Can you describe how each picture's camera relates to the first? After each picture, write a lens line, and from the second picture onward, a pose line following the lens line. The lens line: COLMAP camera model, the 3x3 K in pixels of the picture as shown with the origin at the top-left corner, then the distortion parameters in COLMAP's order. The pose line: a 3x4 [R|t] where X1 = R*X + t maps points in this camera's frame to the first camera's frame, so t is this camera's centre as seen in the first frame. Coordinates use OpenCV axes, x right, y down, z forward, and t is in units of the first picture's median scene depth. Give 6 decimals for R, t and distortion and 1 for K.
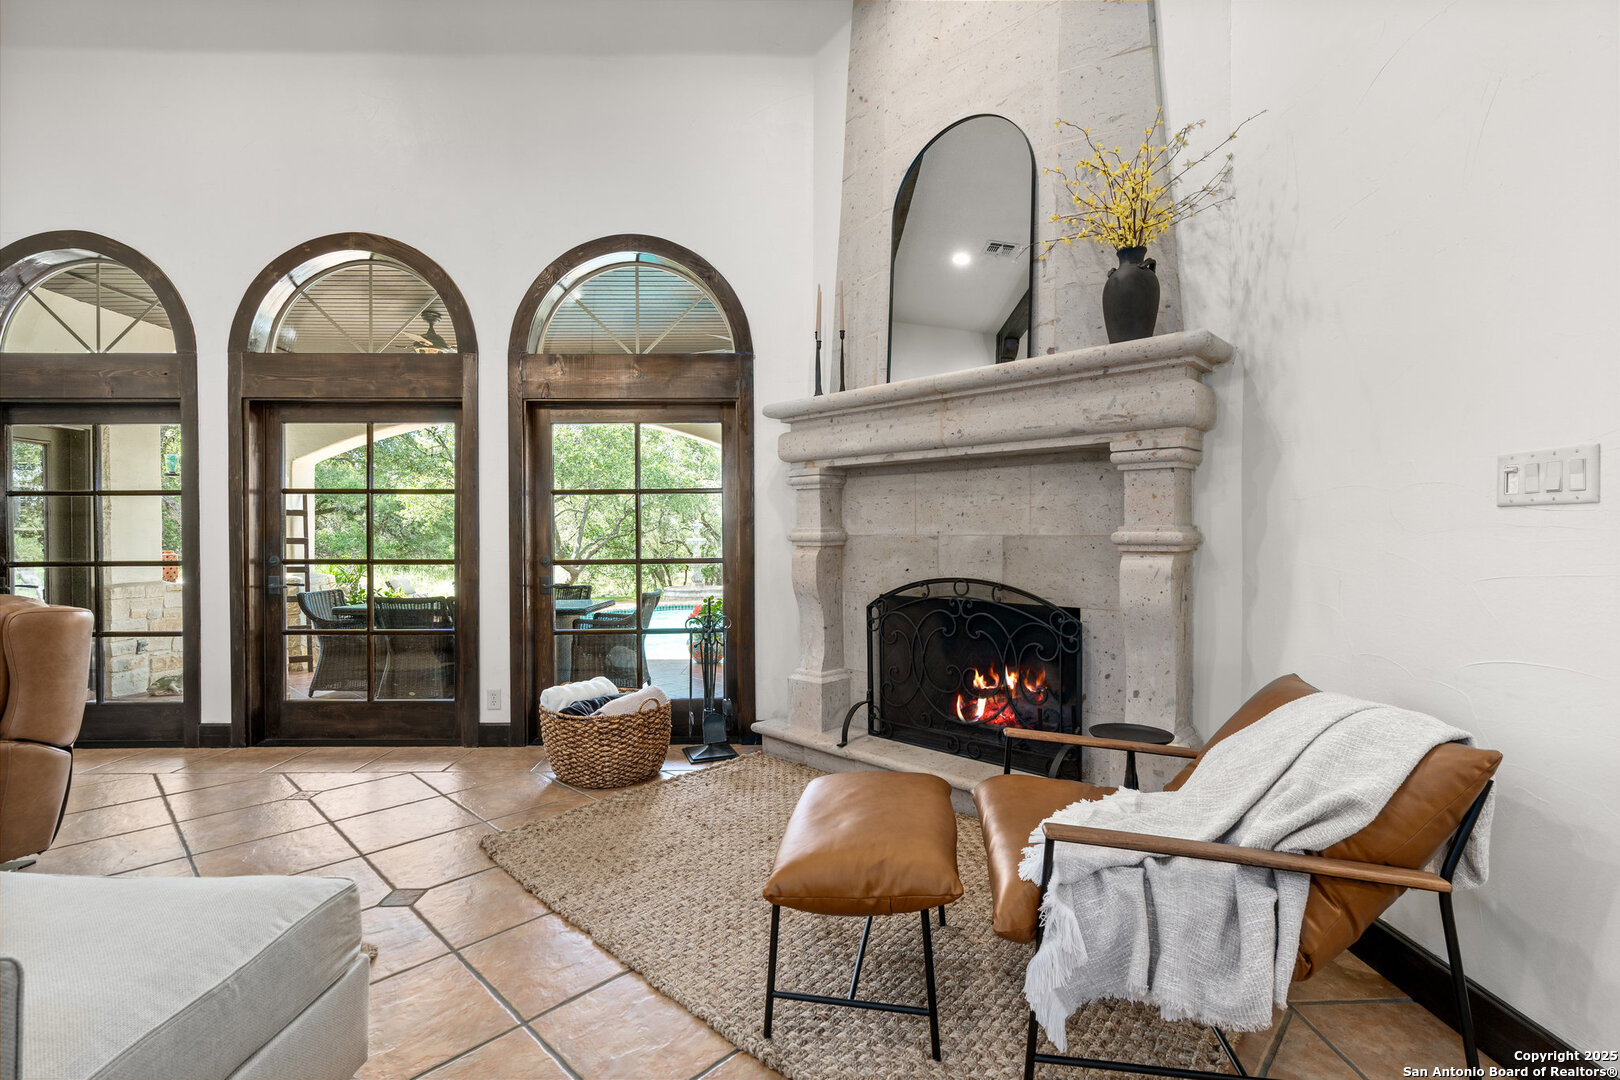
lens RADIAL K [[723.3, 0, 810.0], [0, 723.3, 540.0], [0, 0, 1]] dist [-0.012294, 0.000244]
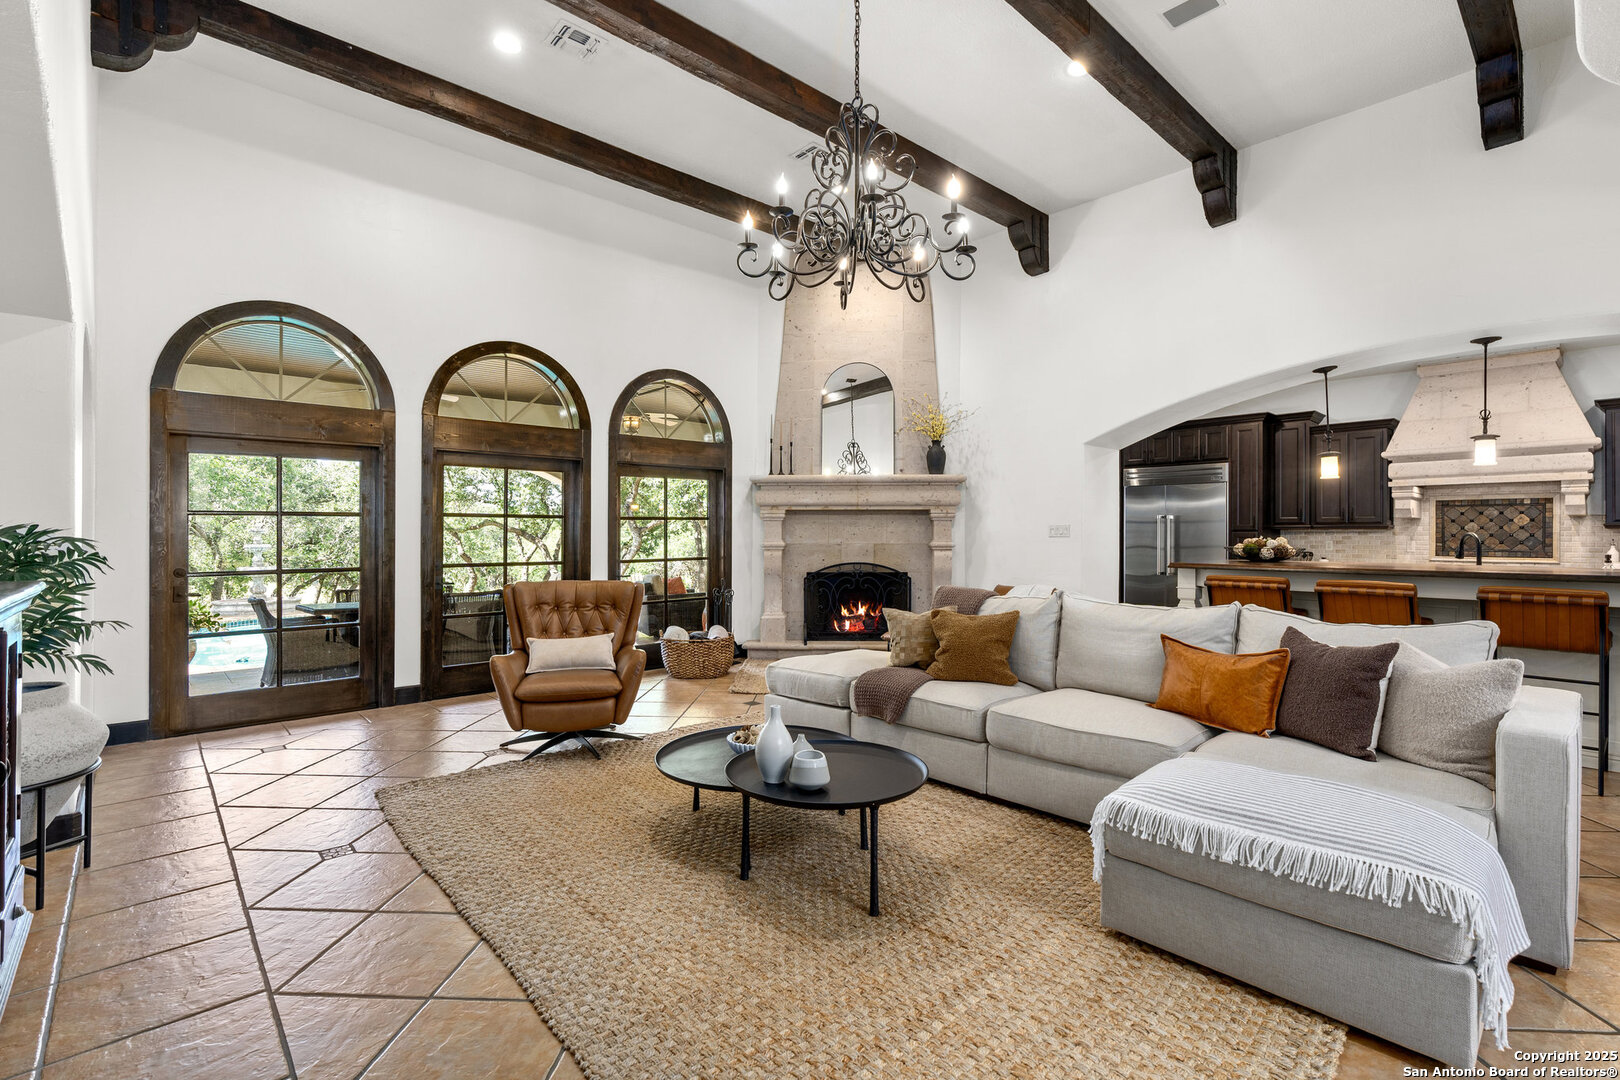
lens RADIAL K [[735.0, 0, 810.0], [0, 735.0, 540.0], [0, 0, 1]] dist [0.000344, -0.000187]
pose [[0.761286, -0.002623, 0.648411, -1.251714], [0.007360, 0.999962, -0.004597, -0.007728], [-0.648374, 0.008272, 0.761277, -0.593917]]
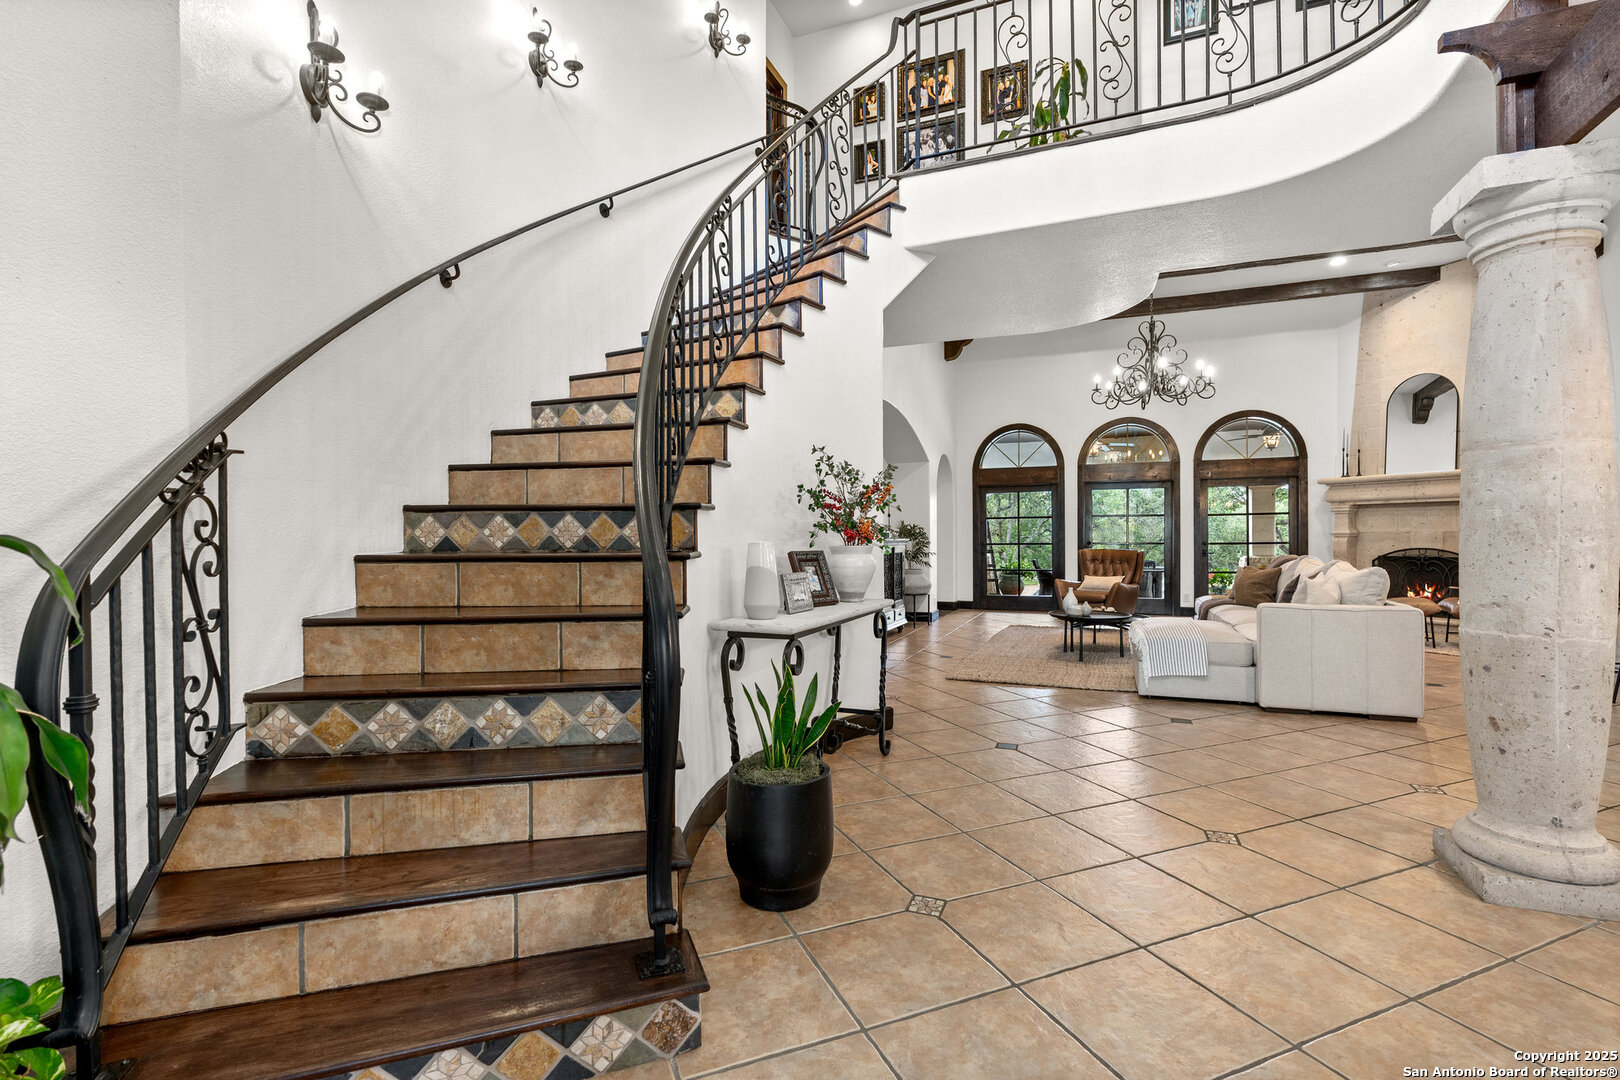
lens RADIAL K [[735.0, 0, 810.0], [0, 735.0, 540.0], [0, 0, 1]] dist [0.000344, -0.000187]
pose [[0.921668, -0.001657, -0.387976, -0.716710], [0.000657, 0.999996, -0.002710, 0.026599], [0.387979, 0.002243, 0.921666, -2.068153]]
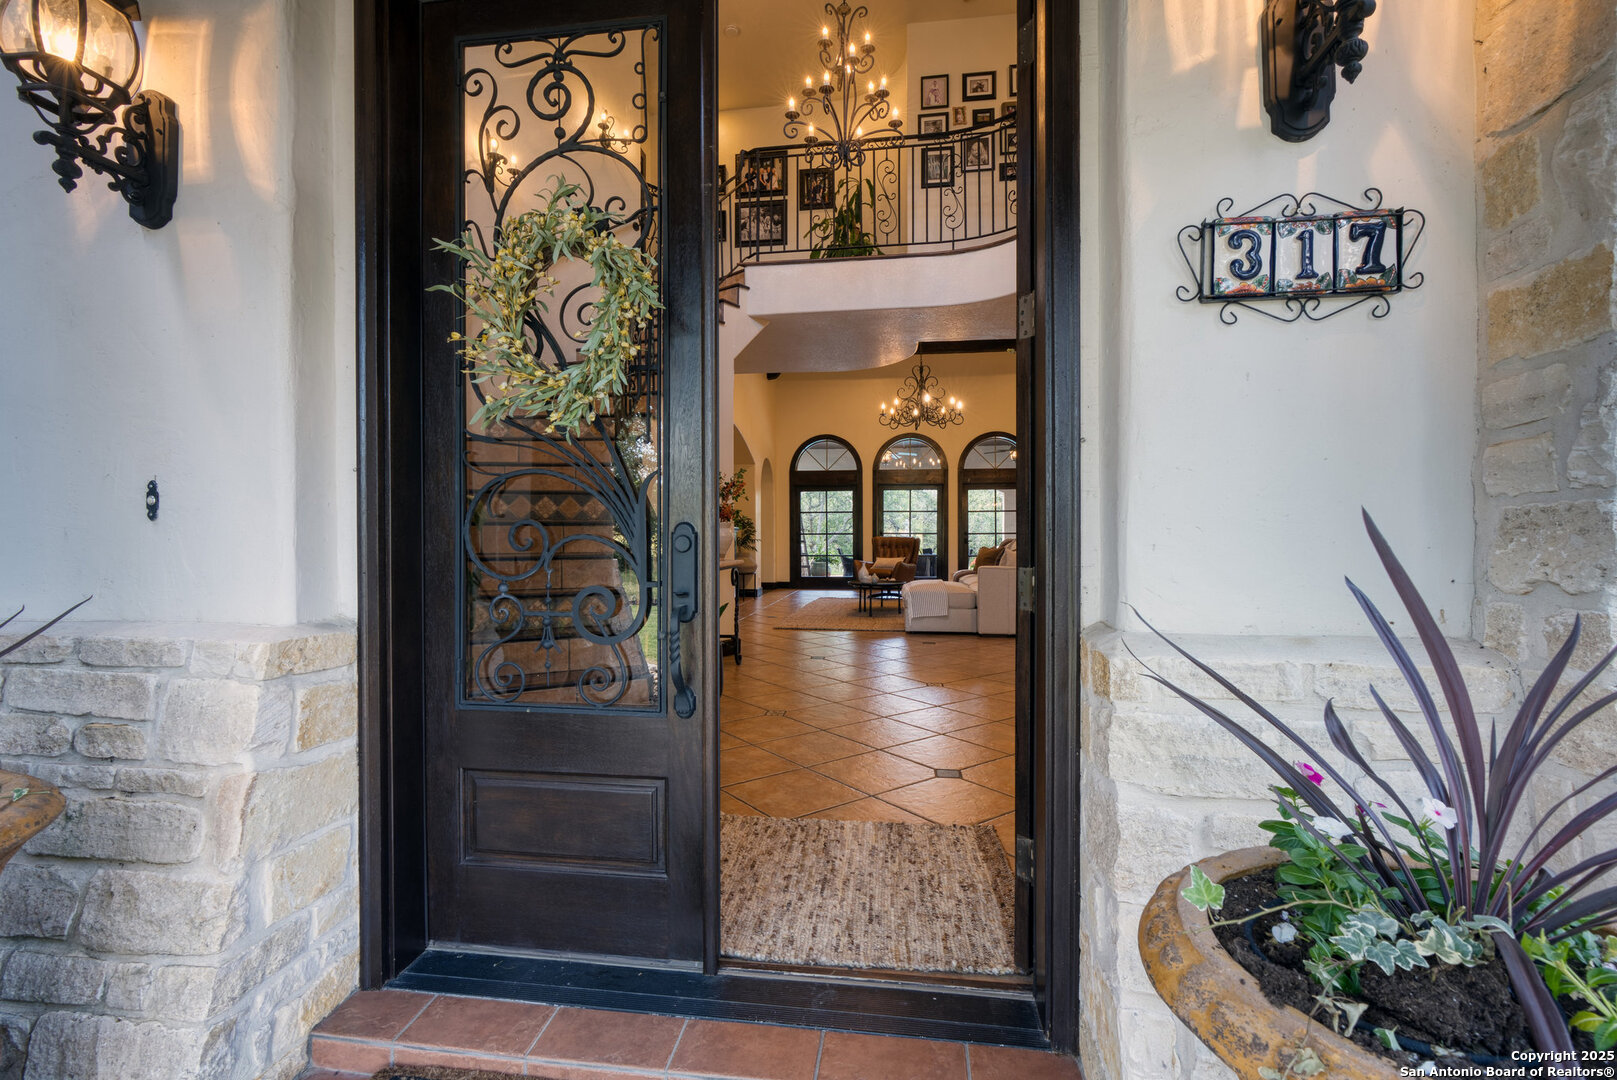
lens RADIAL K [[733.7, 0, 808.5], [0, 733.7, 540.0], [0, 0, 1]] dist [0.000344, -0.000187]
pose [[0.988982, 0.001050, -0.148032, -0.650103], [-0.001152, 0.999999, -0.000601, 0.066683], [0.148031, 0.000765, 0.988982, -2.558695]]
